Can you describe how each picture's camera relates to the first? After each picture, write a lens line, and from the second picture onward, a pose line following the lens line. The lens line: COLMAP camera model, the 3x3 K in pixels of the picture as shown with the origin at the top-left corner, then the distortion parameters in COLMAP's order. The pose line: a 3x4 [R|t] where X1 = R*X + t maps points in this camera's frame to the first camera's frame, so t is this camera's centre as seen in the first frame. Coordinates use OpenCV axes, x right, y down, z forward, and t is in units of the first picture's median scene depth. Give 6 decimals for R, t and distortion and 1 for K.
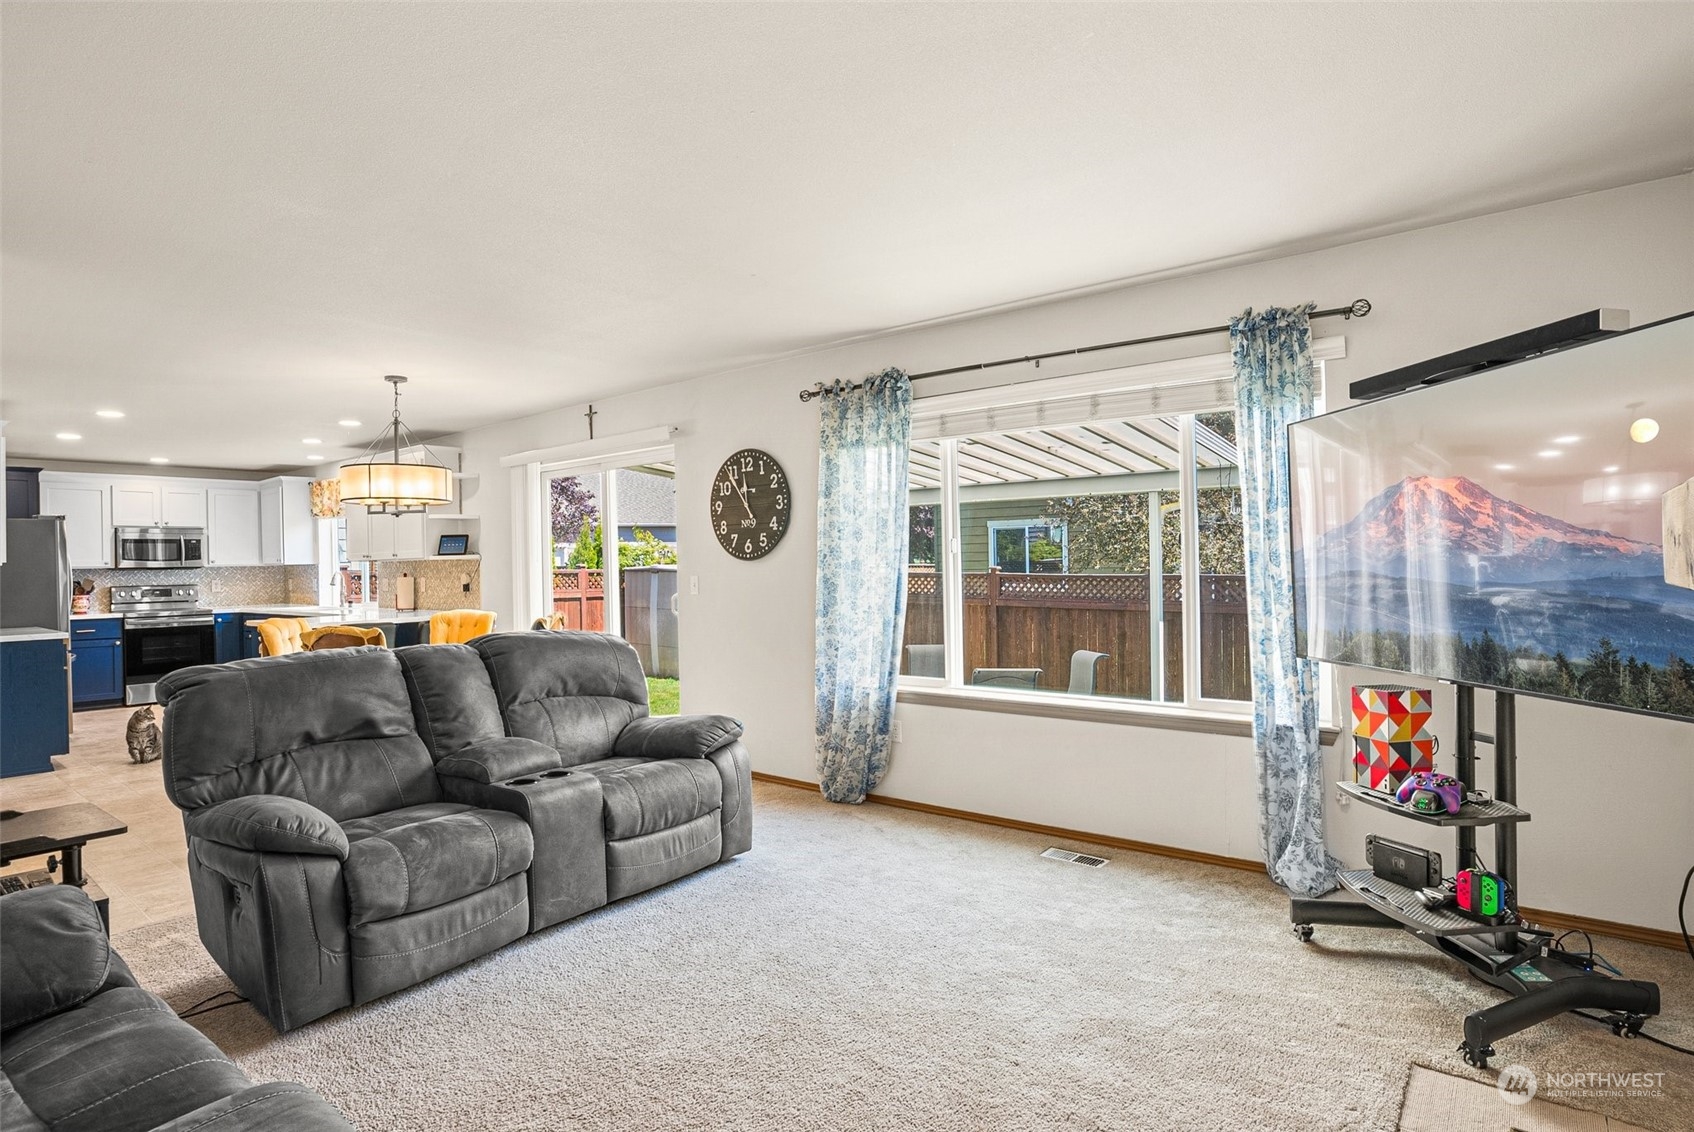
lens RADIAL K [[876.4, 0, 845.7], [0, 876.4, 565.2], [0, 0, 1]] dist [-0.074781, 0.030658]
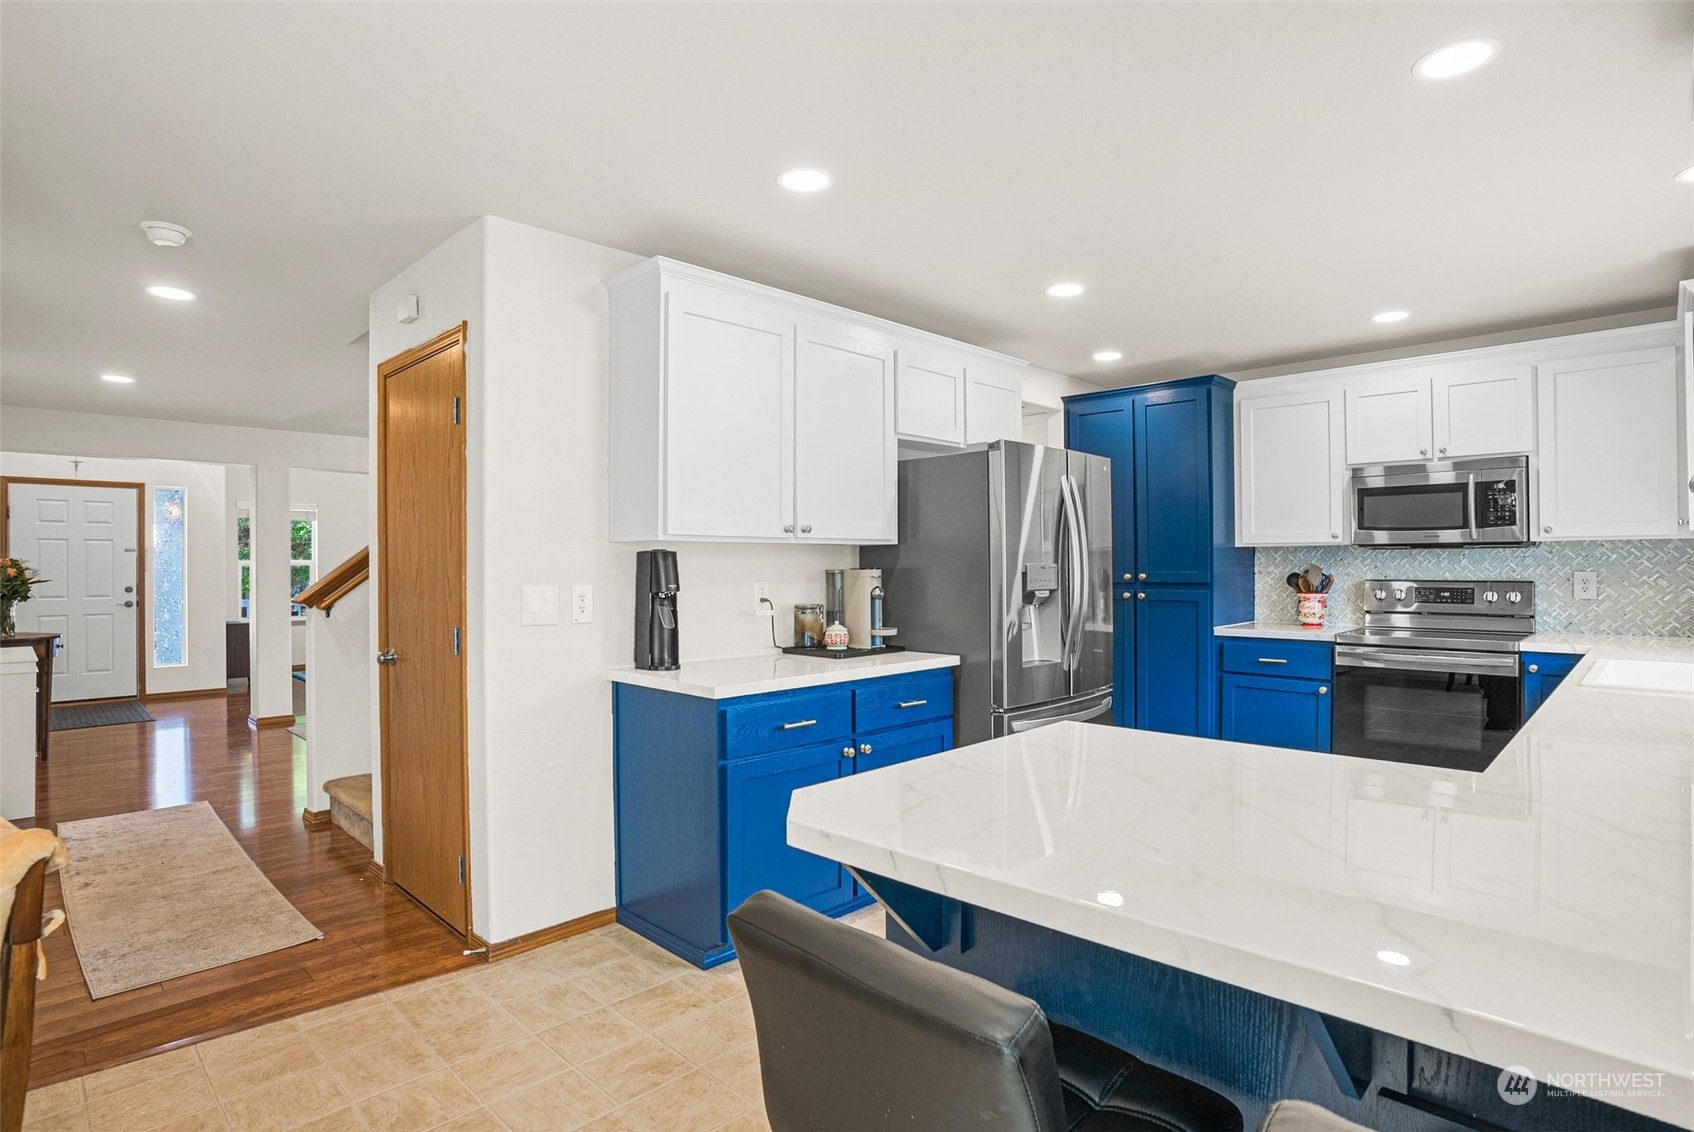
lens RADIAL K [[876.4, 0, 857.5], [0, 876.4, 559.7], [0, 0, 1]] dist [-0.074781, 0.030658]
pose [[-0.090610, 0.014509, -0.995781, -0.309834], [0.005017, 0.999888, 0.014113, 0.003568], [0.995874, -0.003717, -0.090673, 0.750502]]
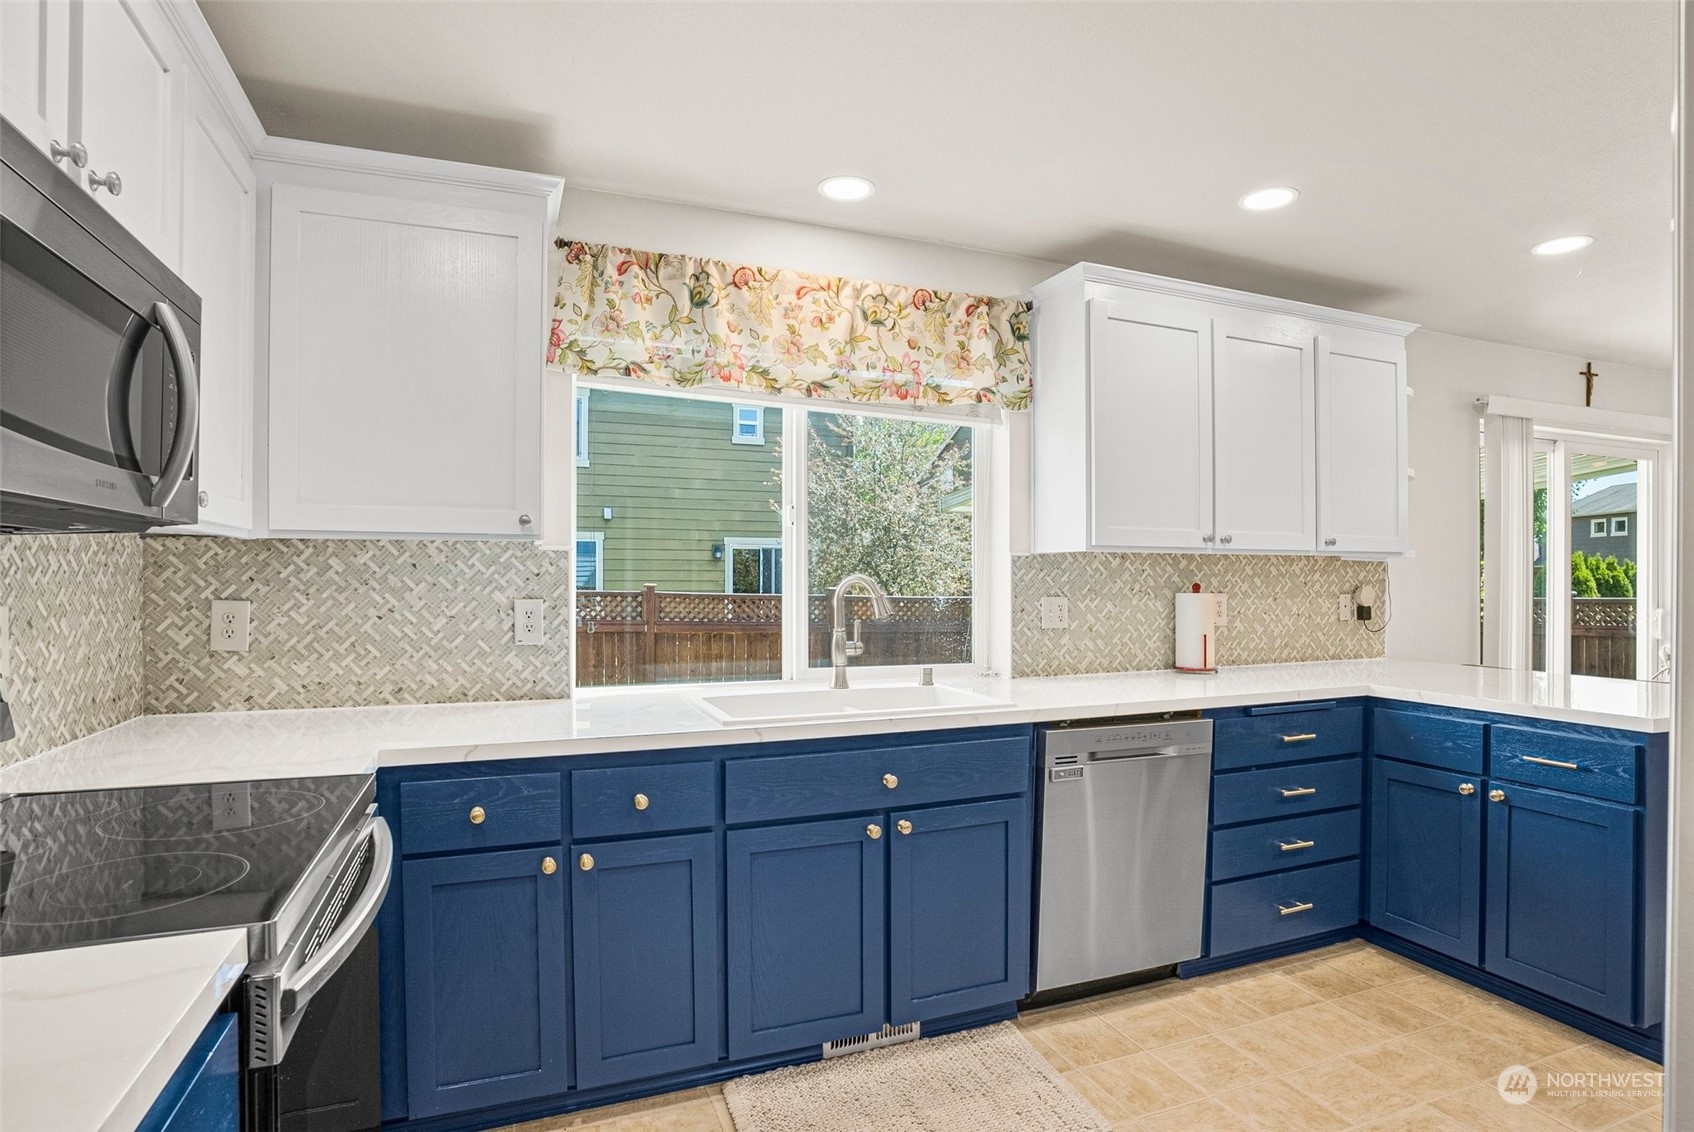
lens RADIAL K [[876.4, 0, 849.3], [0, 876.4, 587.0], [0, 0, 1]] dist [-0.074781, 0.030658]
pose [[0.493553, 0.012914, 0.869620, -0.900536], [-0.007326, 0.999916, -0.010691, 0.015641], [-0.869685, -0.001094, 0.493606, 0.873620]]
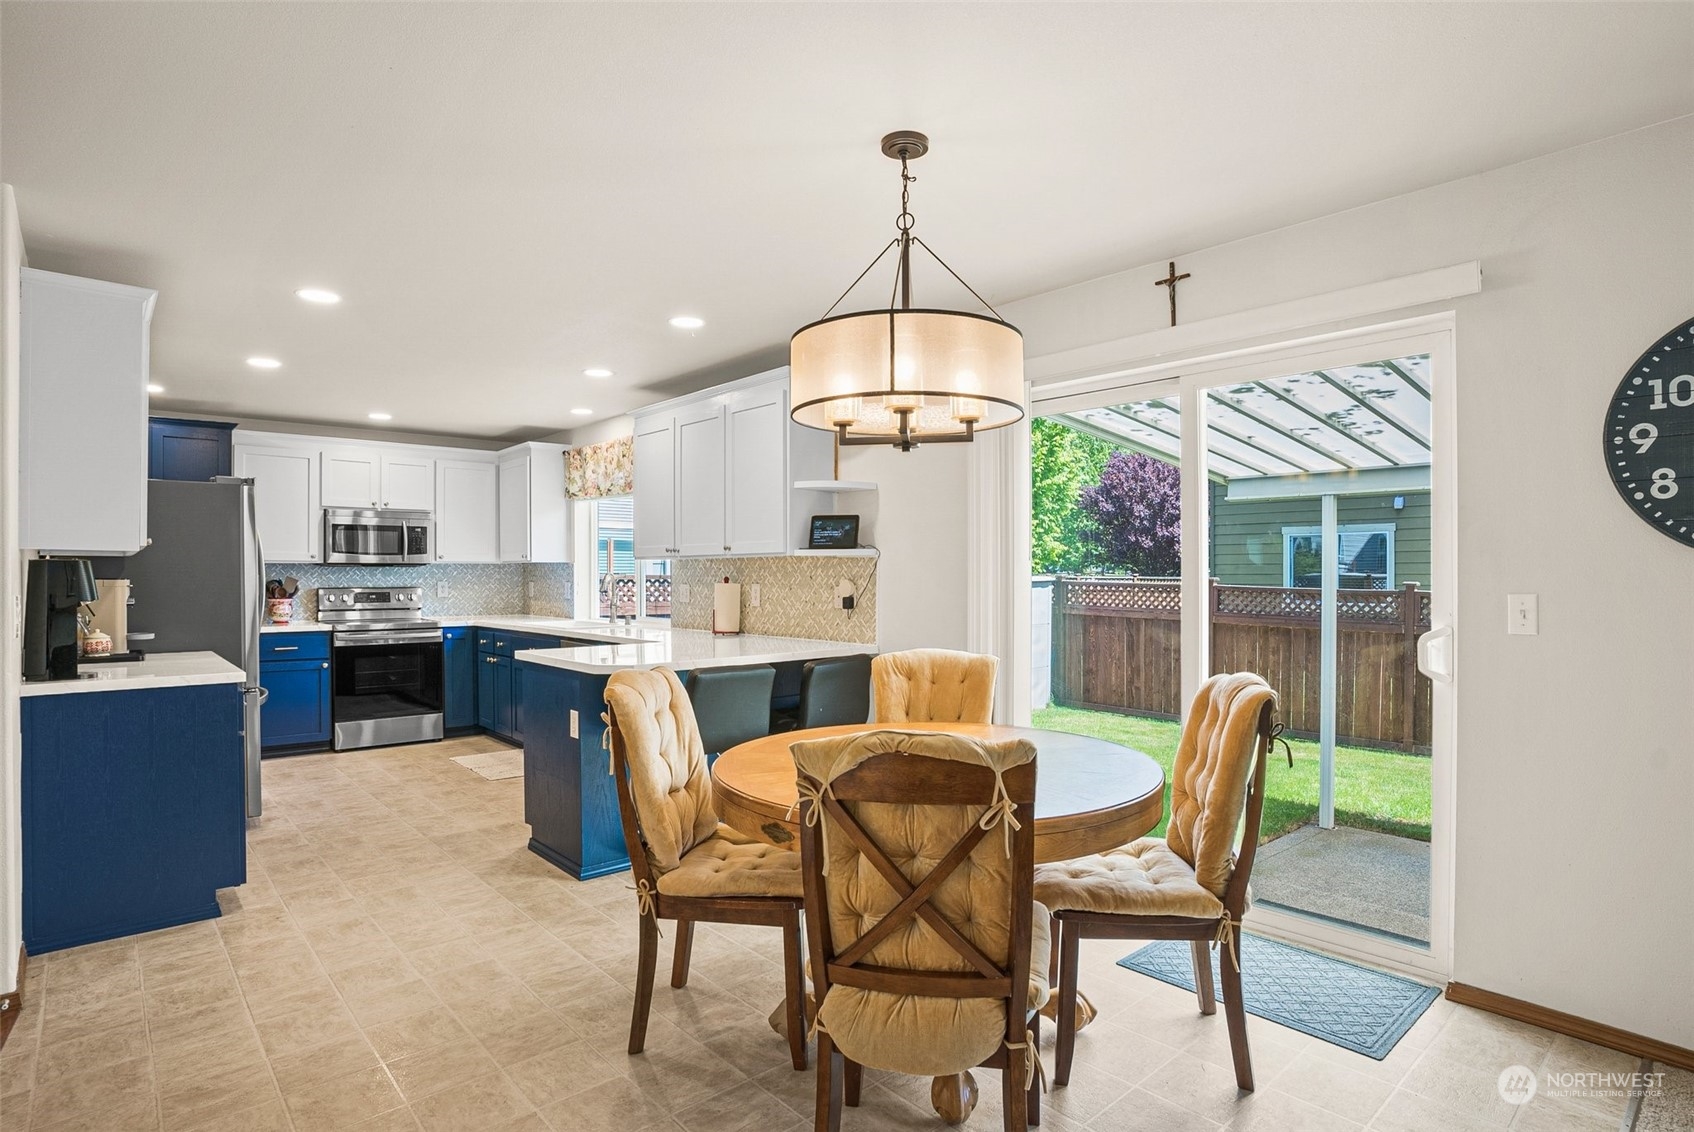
lens RADIAL K [[876.4, 0, 849.0], [0, 876.4, 580.3], [0, 0, 1]] dist [-0.074781, 0.030658]
pose [[0.986426, 0.018904, -0.163116, -0.290448], [-0.017940, 0.999812, 0.007383, 0.004770], [0.163225, -0.004357, 0.986579, 0.335845]]
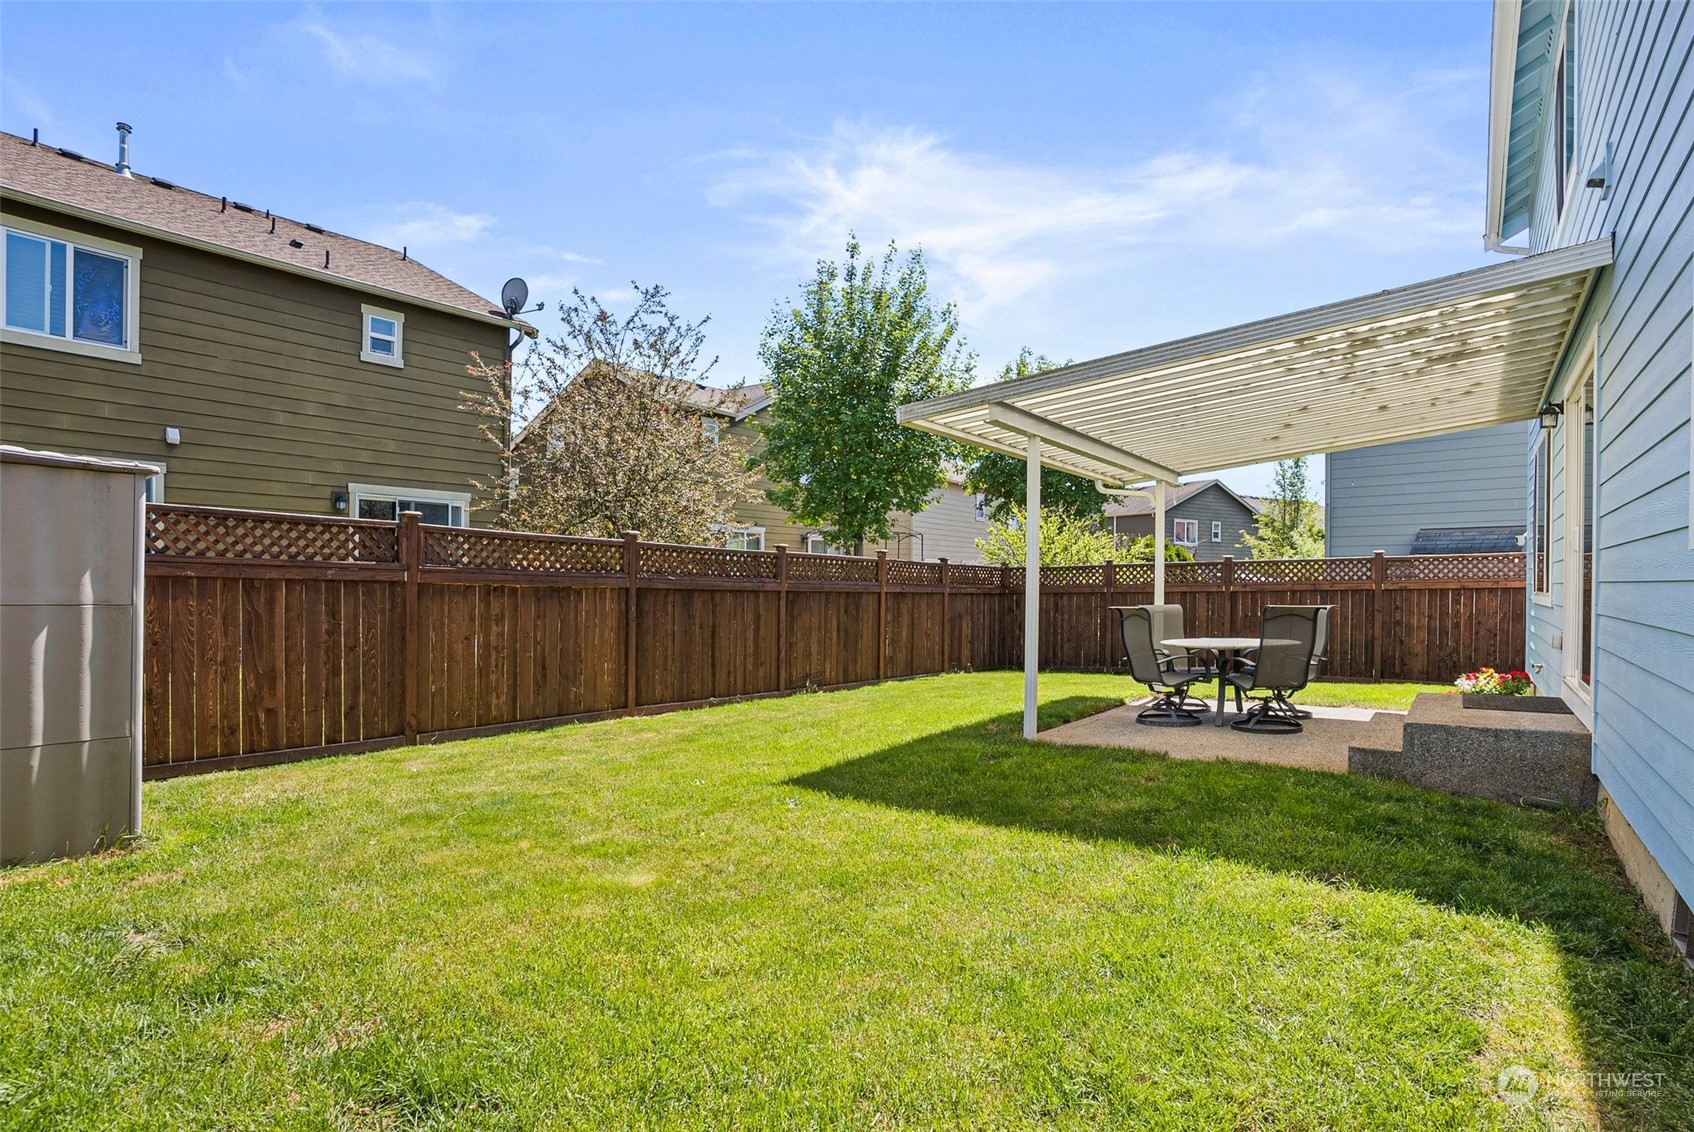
lens RADIAL K [[876.4, 0, 856.6], [0, 876.4, 594.9], [0, 0, 1]] dist [-0.074781, 0.030658]
pose [[-0.049044, 0.001462, 0.998796, -0.823046], [-0.003595, 0.999992, -0.001640, 0.080655], [-0.998790, -0.003672, -0.049038, 1.336314]]
